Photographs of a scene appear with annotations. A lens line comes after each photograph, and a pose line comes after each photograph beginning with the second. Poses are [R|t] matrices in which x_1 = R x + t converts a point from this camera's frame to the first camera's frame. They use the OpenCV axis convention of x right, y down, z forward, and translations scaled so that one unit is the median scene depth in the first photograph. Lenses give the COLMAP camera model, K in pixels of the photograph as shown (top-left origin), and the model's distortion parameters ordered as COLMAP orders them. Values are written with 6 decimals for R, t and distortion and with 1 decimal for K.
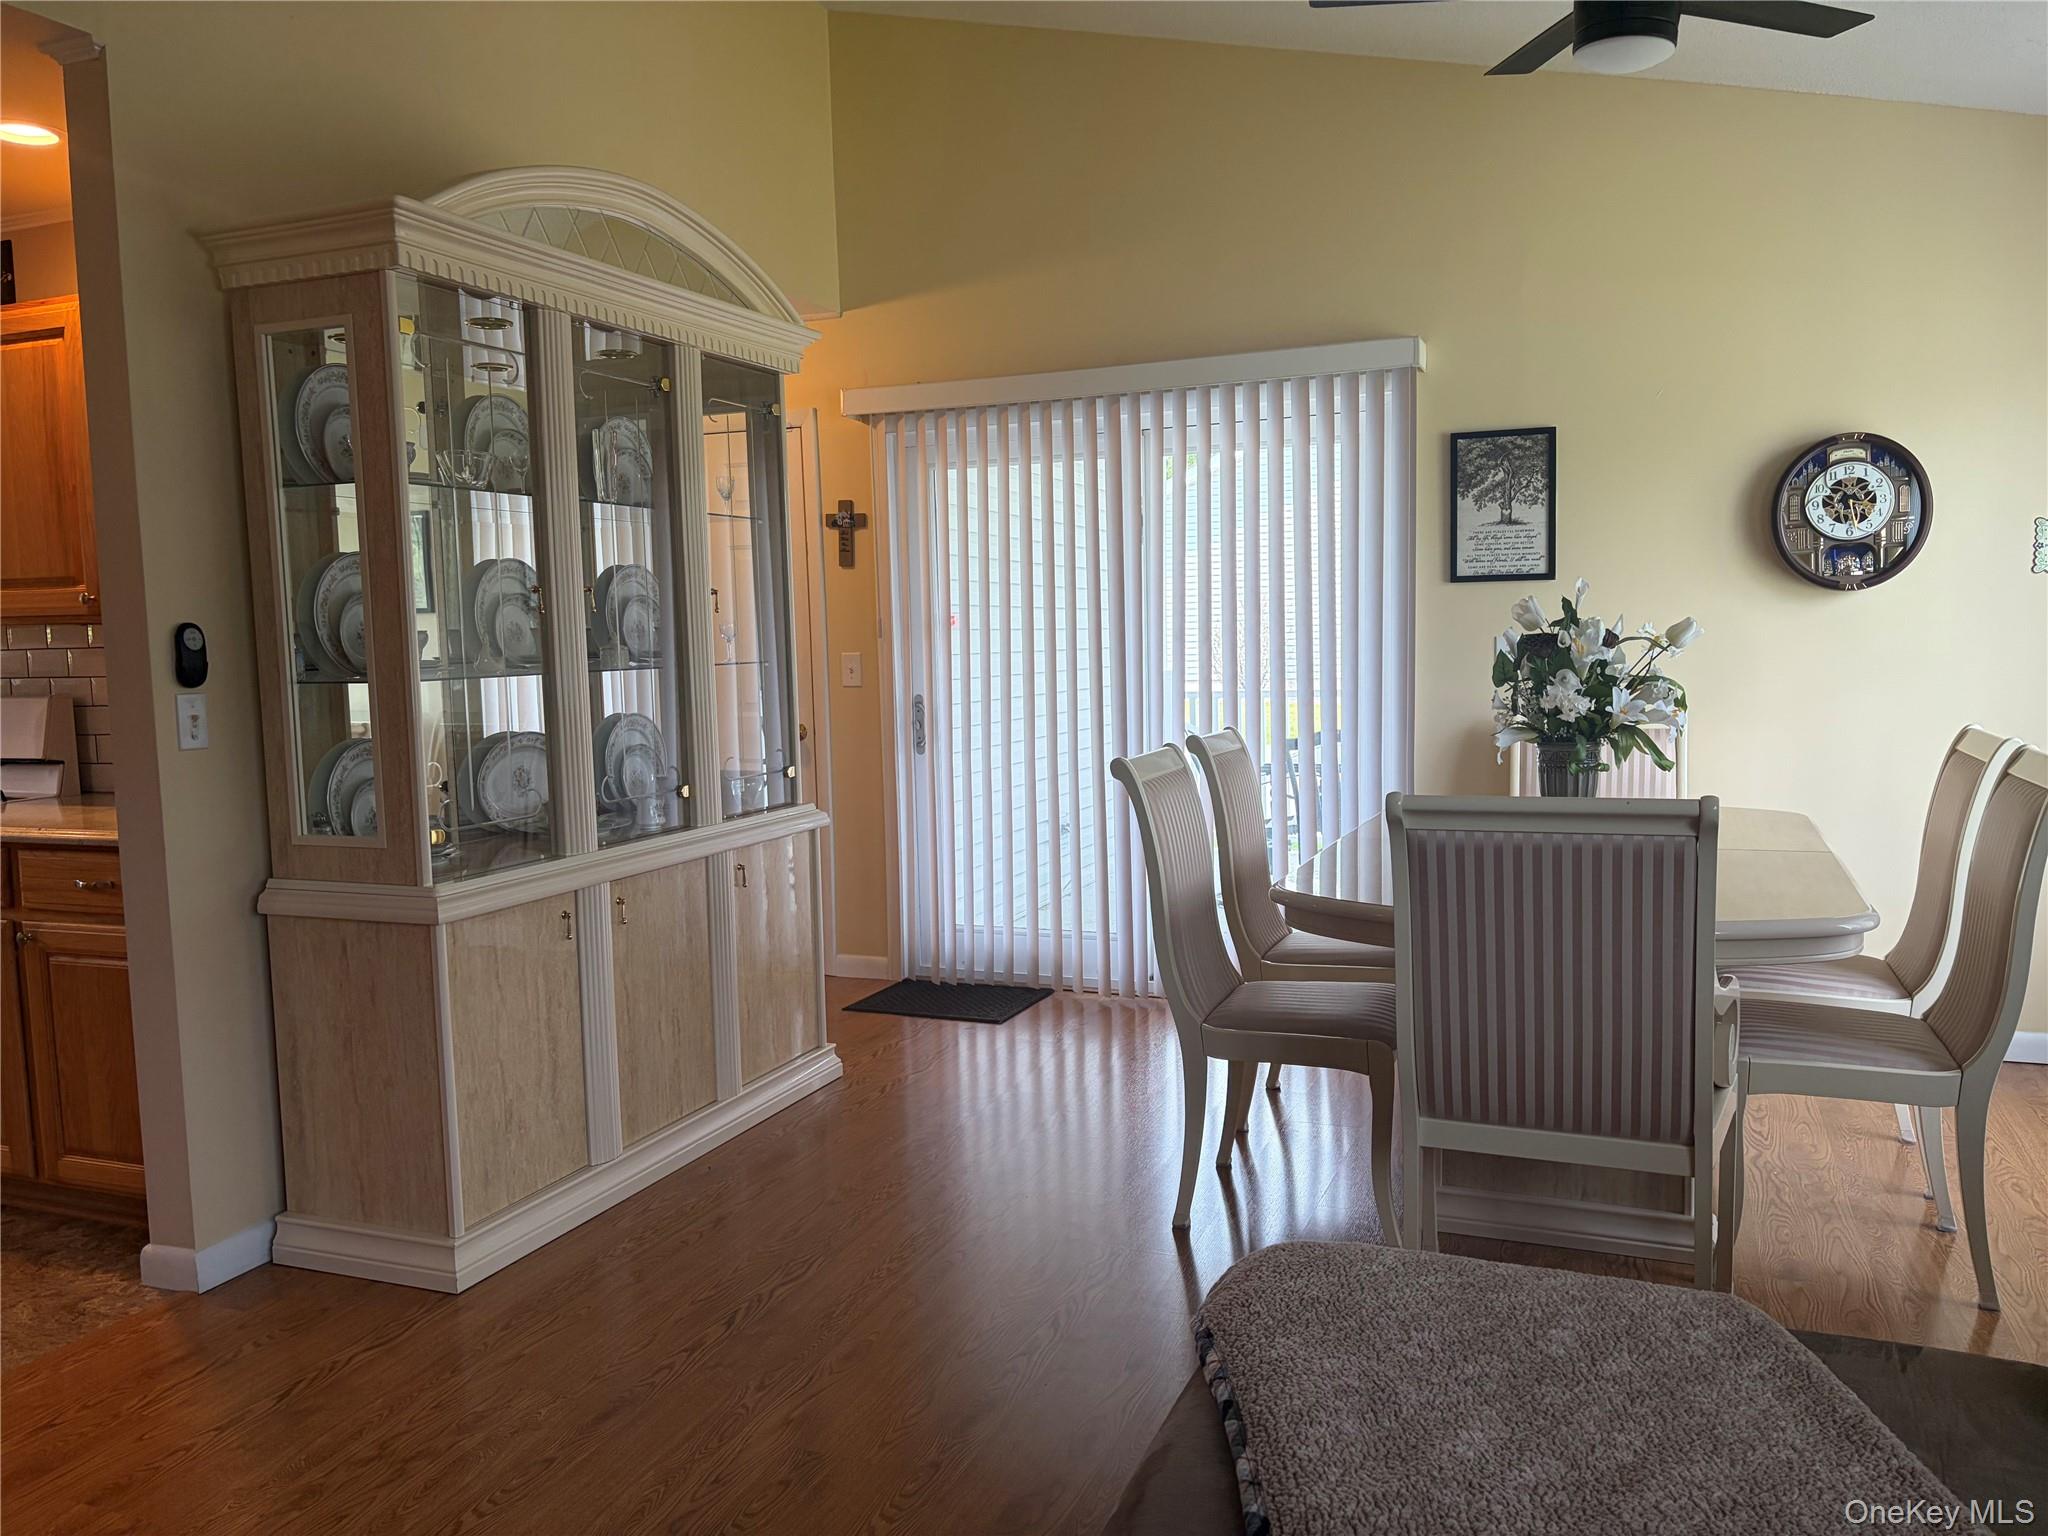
lens RADIAL K [[1539.2, 0, 1015.9], [0, 1539.2, 770.7], [0, 0, 1]] dist [0.054267, -0.065847]
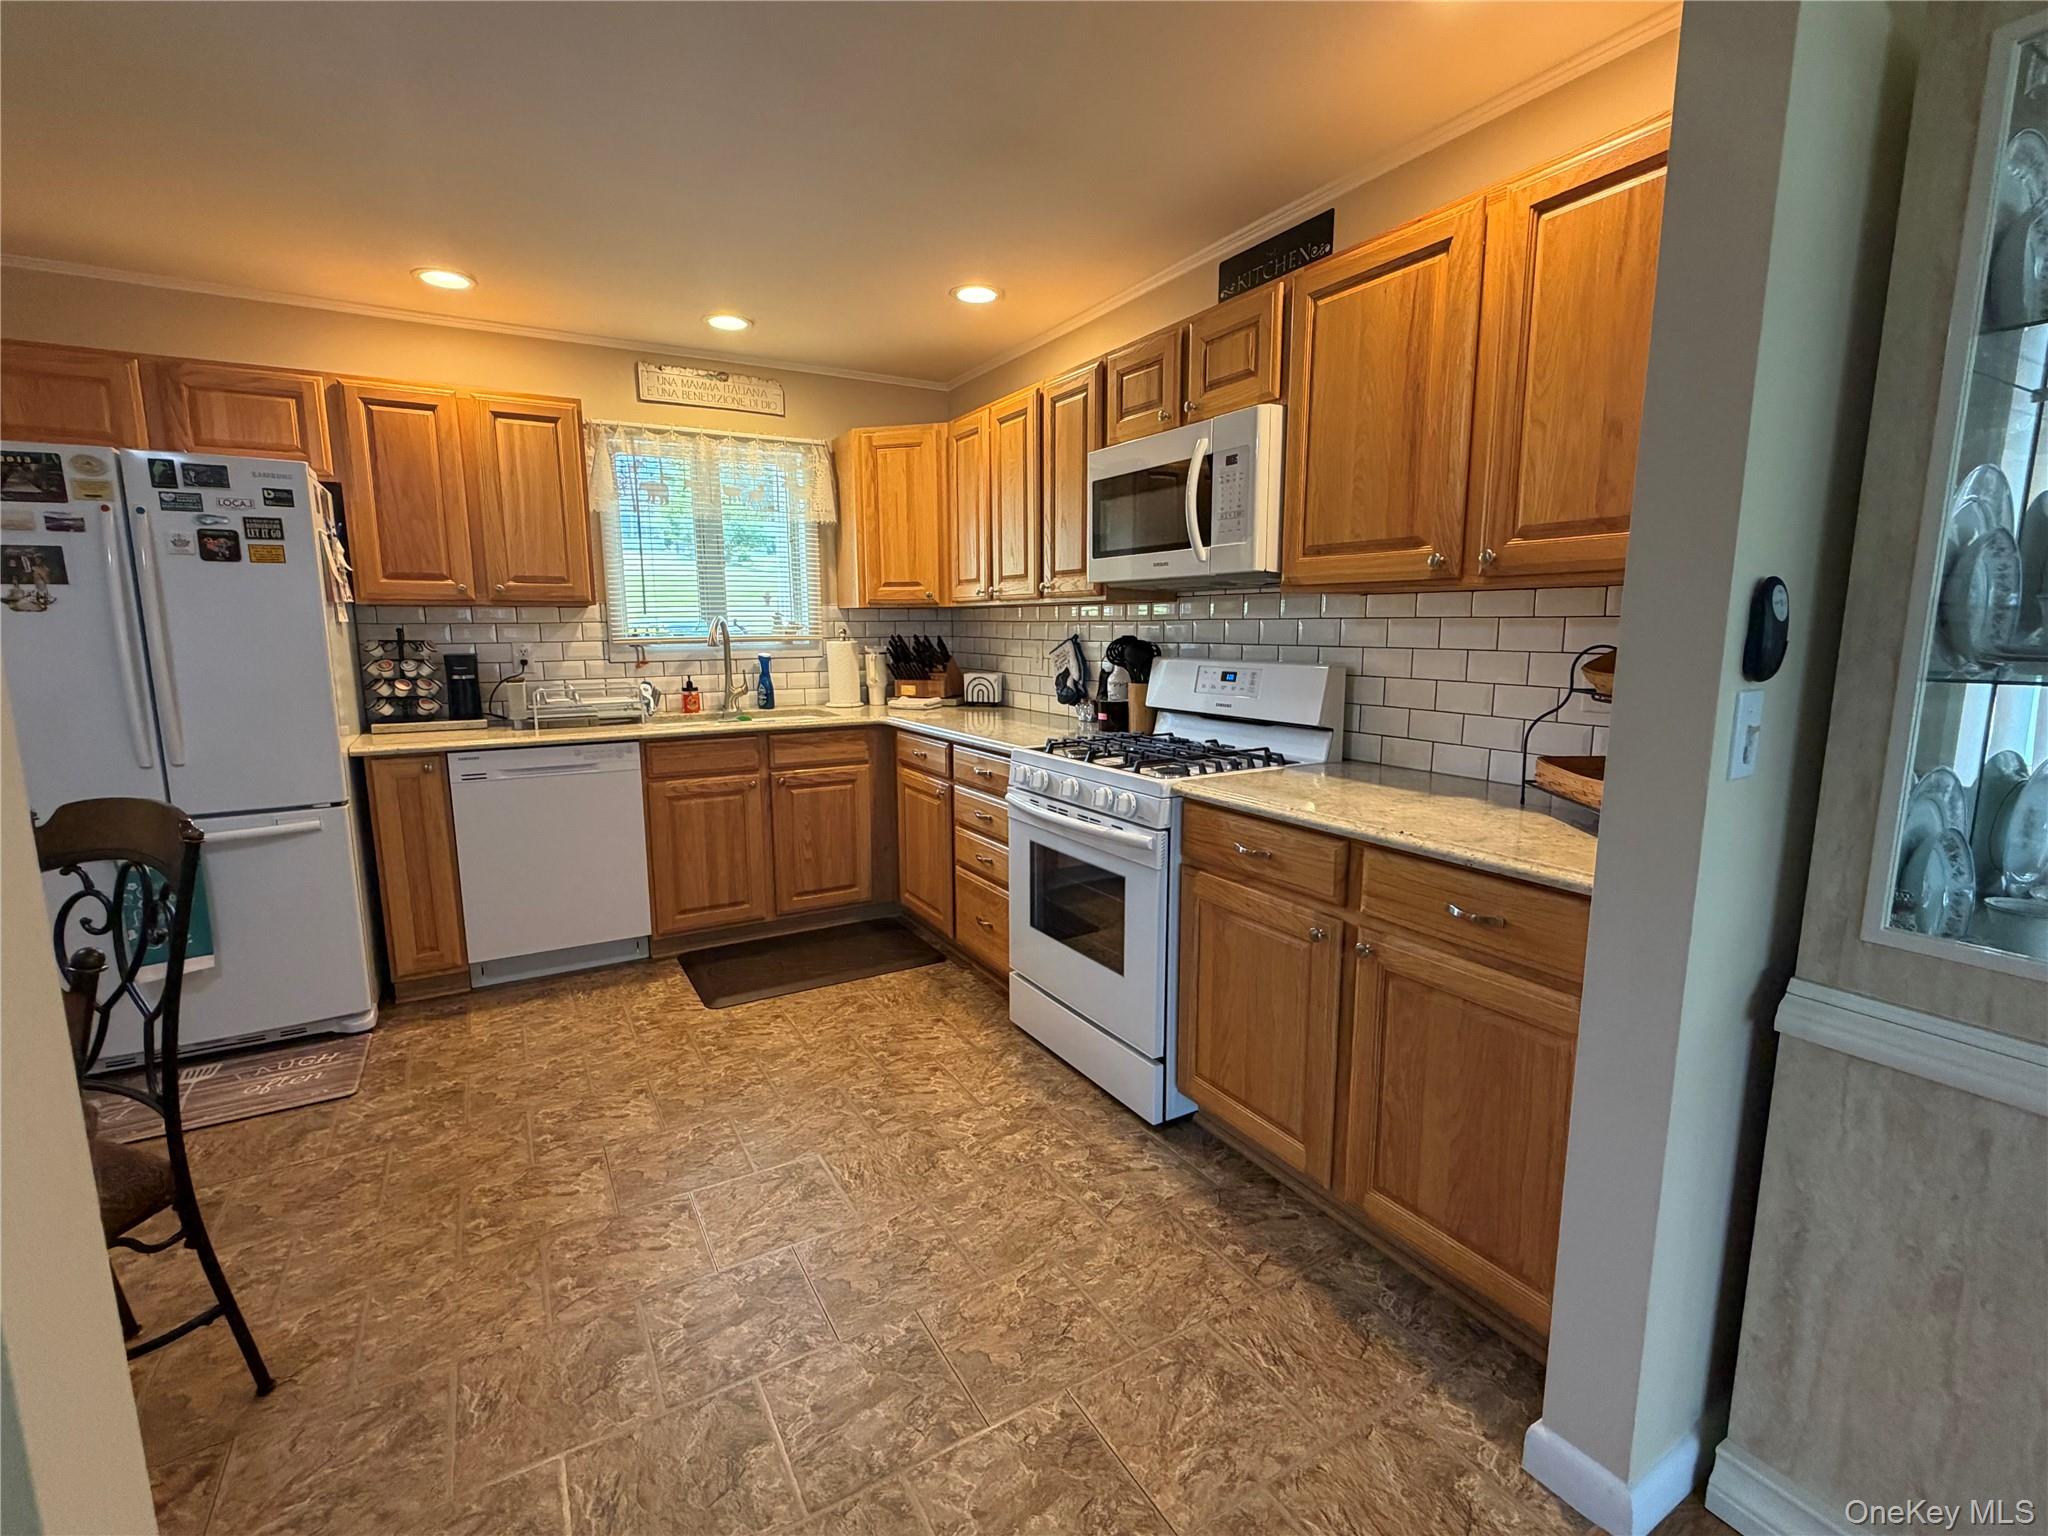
lens RADIAL K [[917.2, 0, 1018.4], [0, 917.2, 769.8], [0, 0, 1]] dist [-0.002114, 0.000999]
pose [[0.787921, 0.119785, -0.604014, -0.093338], [-0.072253, 0.992106, 0.102497, -0.006060], [0.611523, -0.037117, 0.790356, 0.090561]]
